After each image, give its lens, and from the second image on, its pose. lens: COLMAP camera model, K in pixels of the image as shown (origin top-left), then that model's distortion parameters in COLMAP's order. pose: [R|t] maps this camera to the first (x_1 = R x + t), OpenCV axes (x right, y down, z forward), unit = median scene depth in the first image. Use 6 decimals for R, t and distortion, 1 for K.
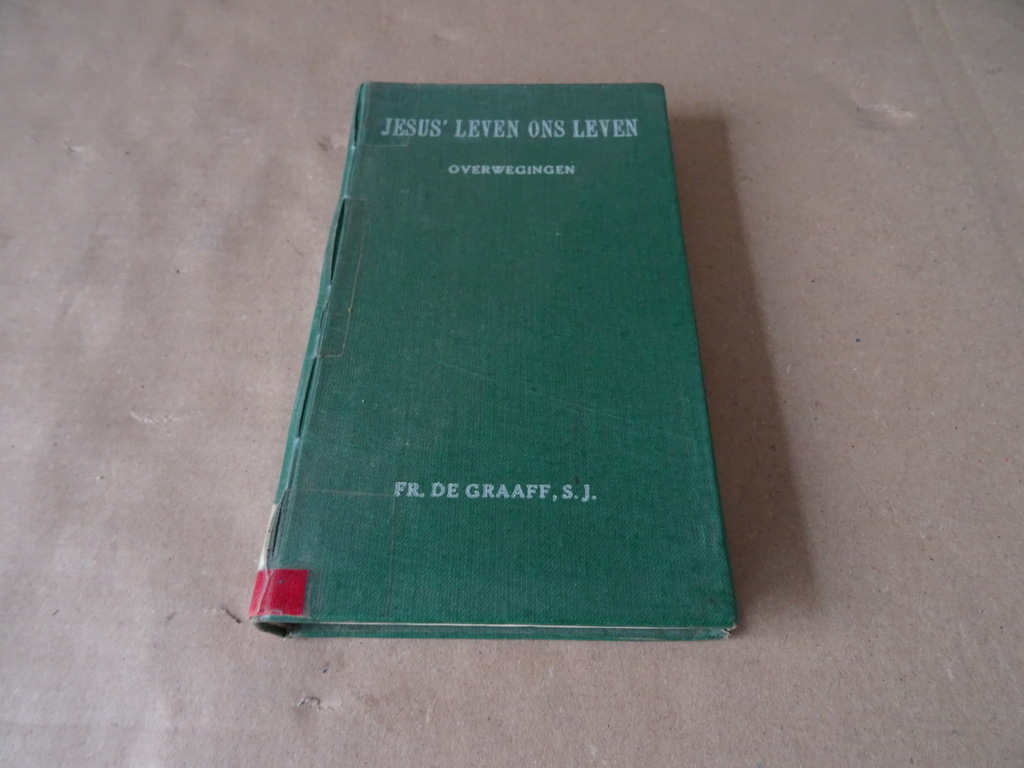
lens RADIAL K [[733.6, 0, 519.5], [0, 733.6, 385.2], [0, 0, 1]] dist [0.001470, -0.014487]
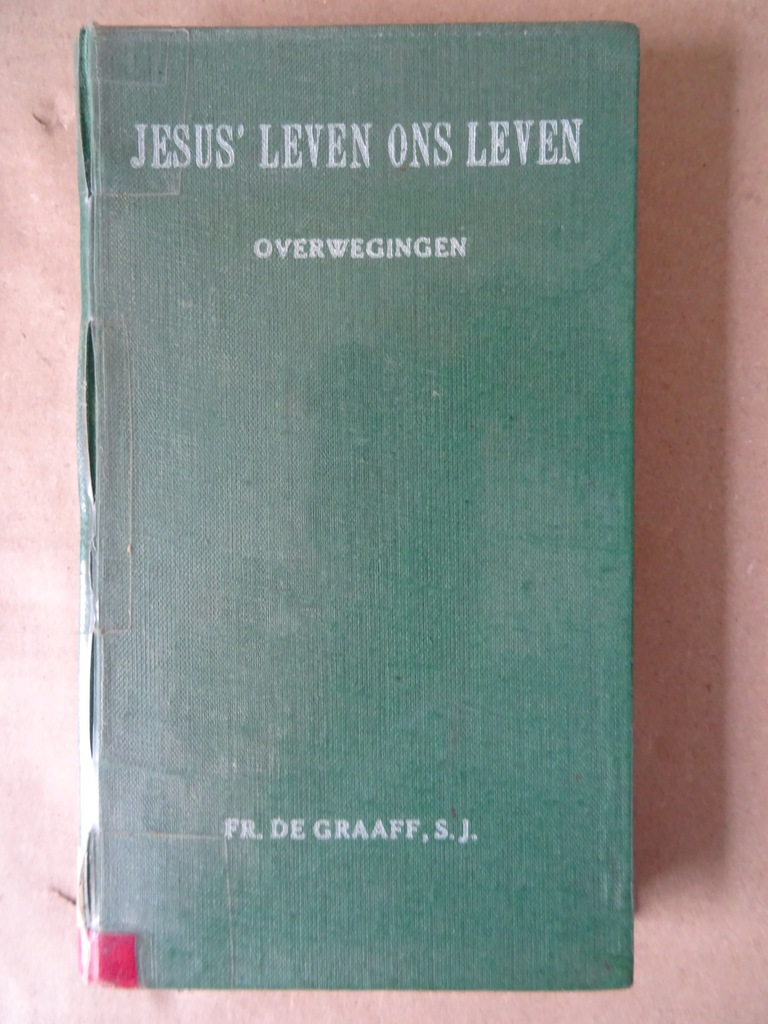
lens RADIAL K [[733.6, 0, 390.3], [0, 733.6, 514.4], [0, 0, 1]] dist [0.001470, -0.014487]
pose [[0.999809, -0.012923, -0.014649, 0.022306], [0.018766, 0.843669, 0.536536, -0.490459], [0.005425, -0.536709, 0.843750, 0.438554]]
